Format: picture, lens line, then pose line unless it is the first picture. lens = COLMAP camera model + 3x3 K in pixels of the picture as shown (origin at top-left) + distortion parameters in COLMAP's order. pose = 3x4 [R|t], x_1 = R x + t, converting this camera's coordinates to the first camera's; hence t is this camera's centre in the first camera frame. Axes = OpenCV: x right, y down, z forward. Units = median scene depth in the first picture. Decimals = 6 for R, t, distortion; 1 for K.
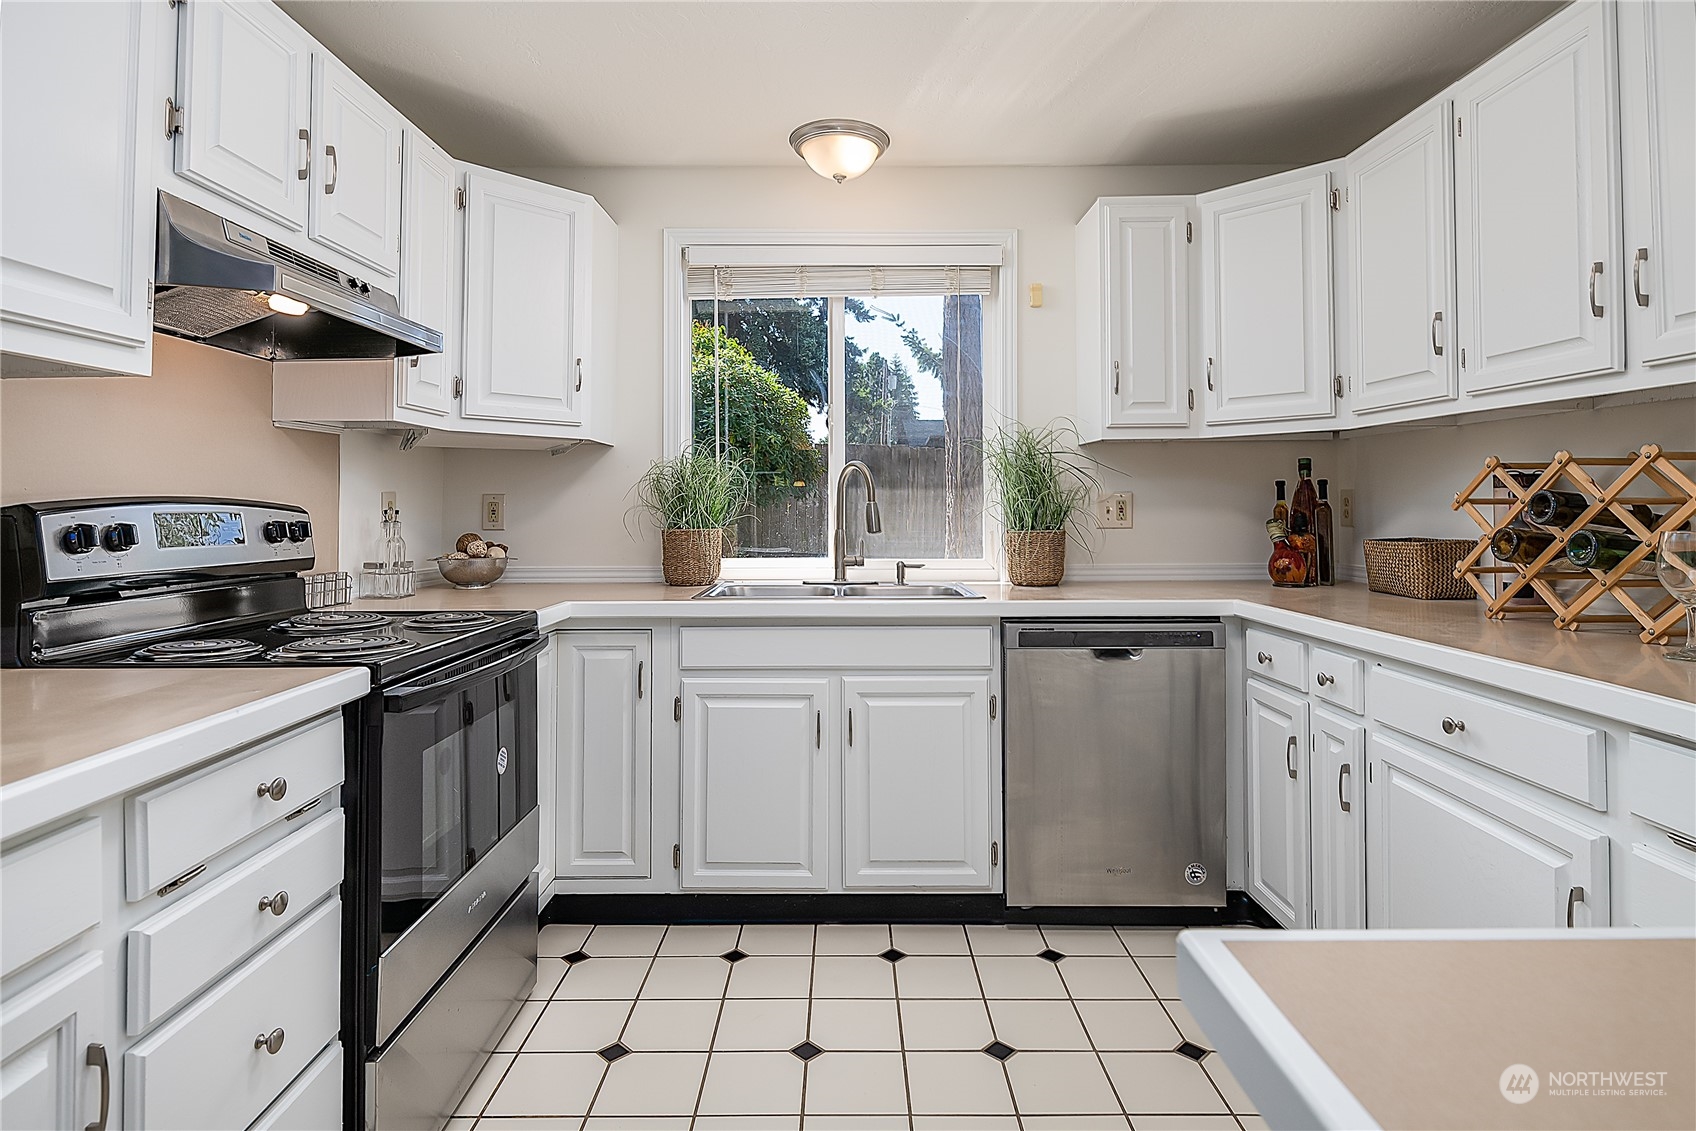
lens RADIAL K [[885.7, 0, 843.7], [0, 885.7, 479.4], [0, 0, 1]] dist [0.000383, -0.000331]
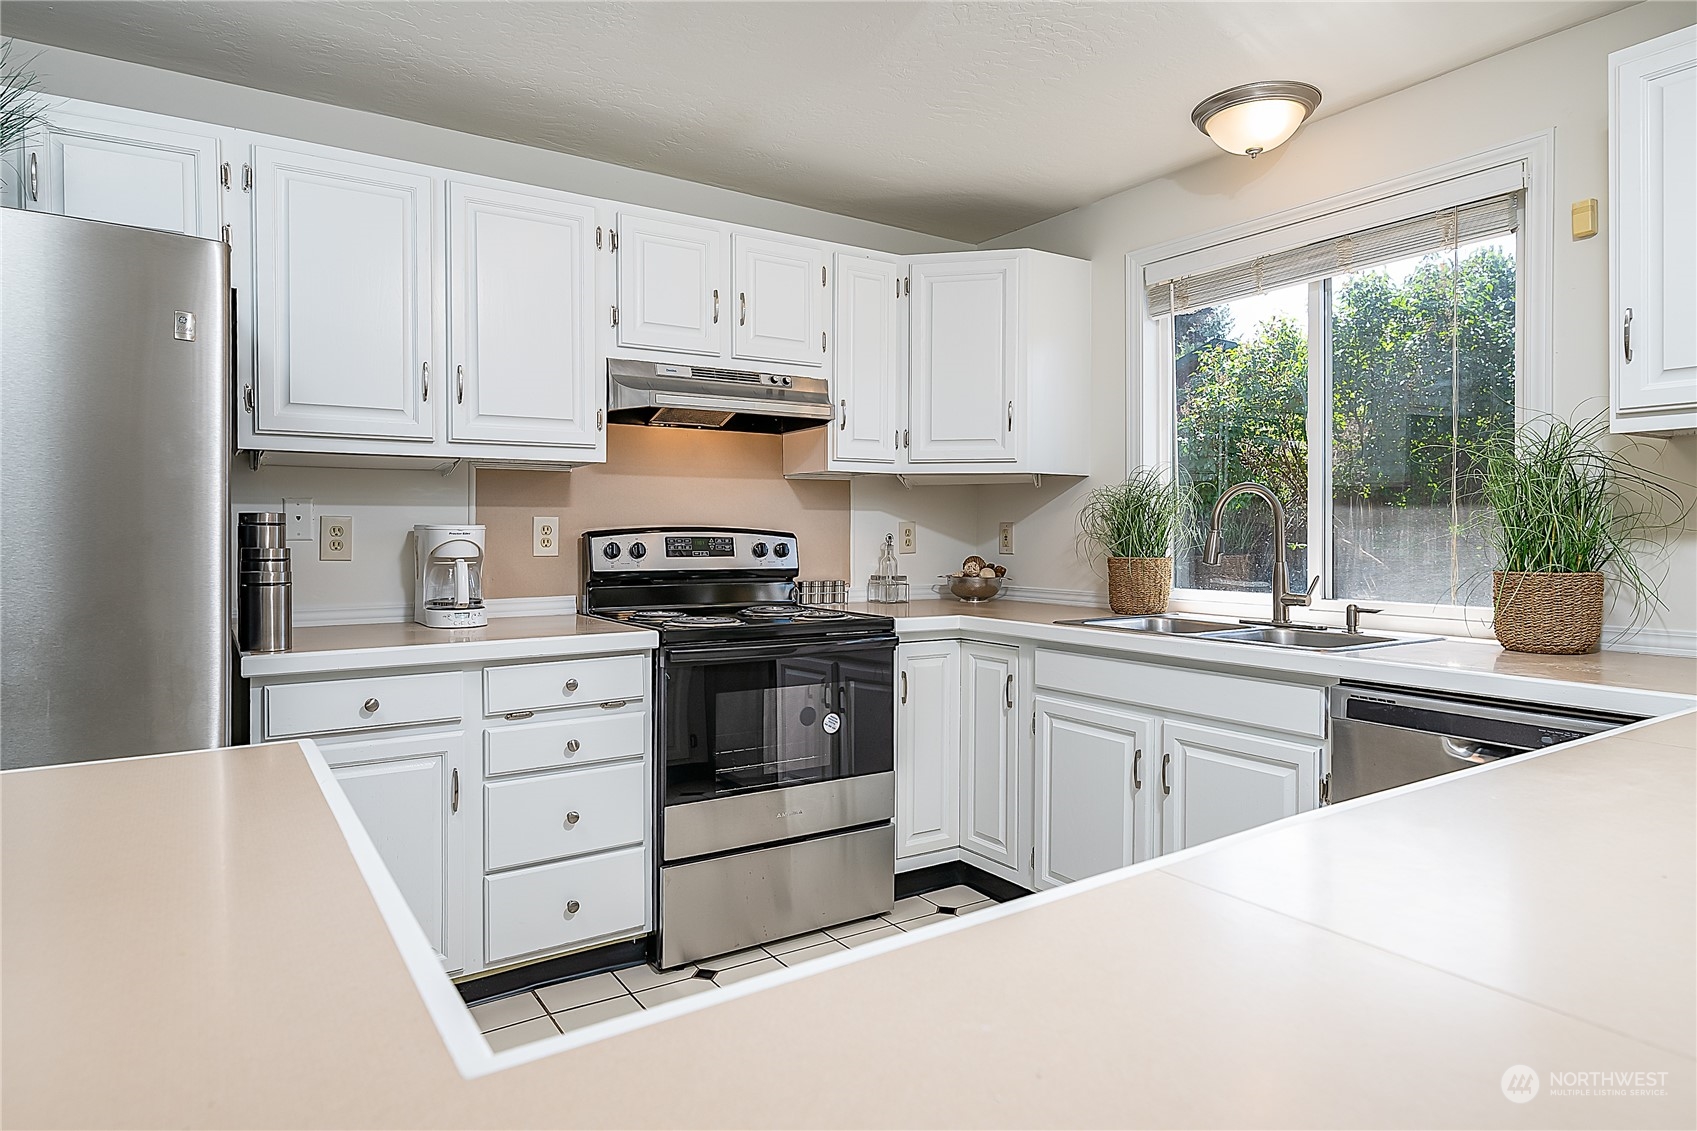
lens RADIAL K [[966.0, 0, 853.2], [0, 966.0, 536.2], [0, 0, 1]] dist [-0.003043, -0.000735]
pose [[0.561106, 0.007177, -0.827713, 0.650278], [0.022505, 0.999460, 0.023922, 0.000068], [0.827438, -0.032051, 0.560641, 0.168208]]
